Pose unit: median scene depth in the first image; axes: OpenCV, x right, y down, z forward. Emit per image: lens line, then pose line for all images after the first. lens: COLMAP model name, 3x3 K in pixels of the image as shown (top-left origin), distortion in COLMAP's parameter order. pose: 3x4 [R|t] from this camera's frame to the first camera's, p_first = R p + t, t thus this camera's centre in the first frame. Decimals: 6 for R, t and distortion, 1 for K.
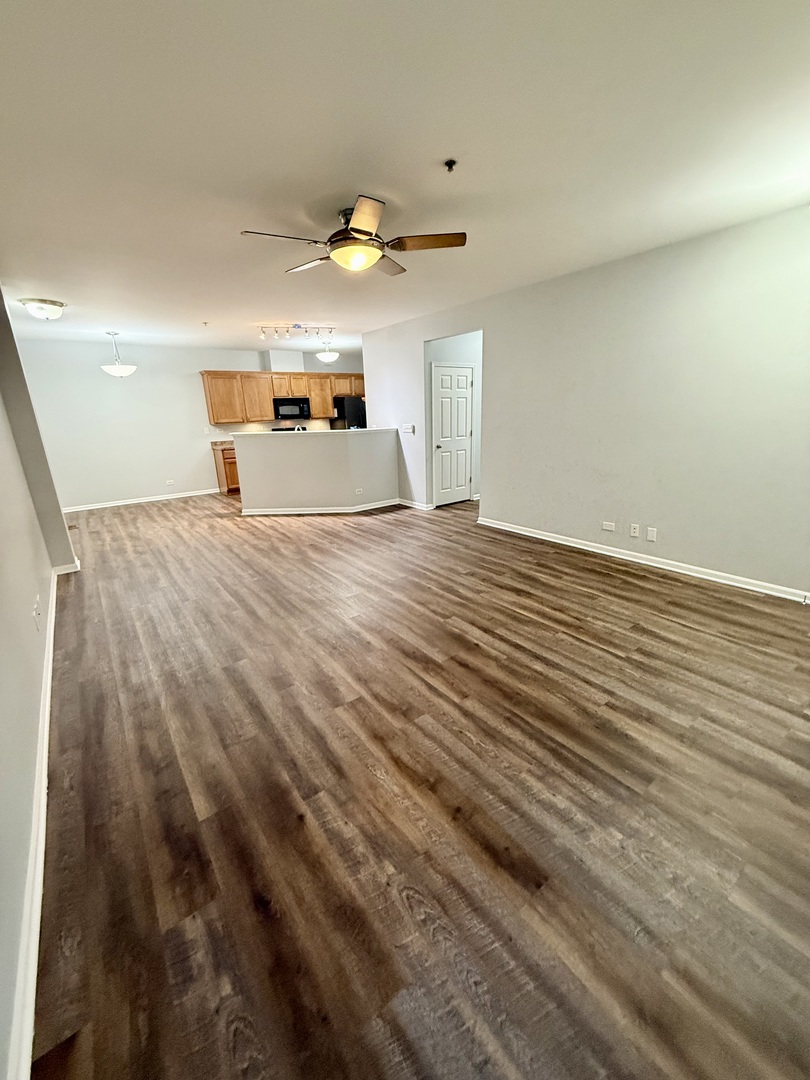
lens RADIAL K [[429.9, 0, 405.0], [0, 429.9, 540.0], [0, 0, 1]] dist [-0.002023, -0.000147]
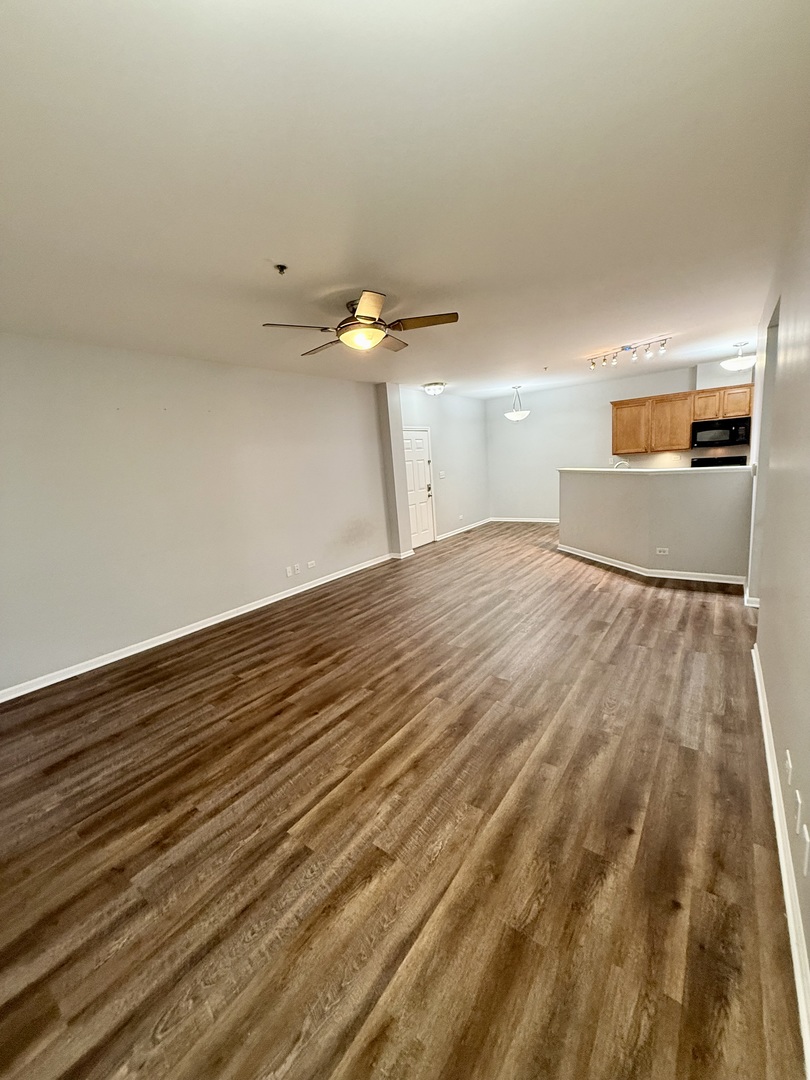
lens RADIAL K [[431.2, 0, 405.0], [0, 431.2, 540.0], [0, 0, 1]] dist [-0.001893, 0.000146]
pose [[0.280276, 0.188573, -0.941215, 1.000302], [-0.216879, 0.967601, 0.129277, -0.286525], [0.935098, 0.167896, 0.312093, 0.769167]]
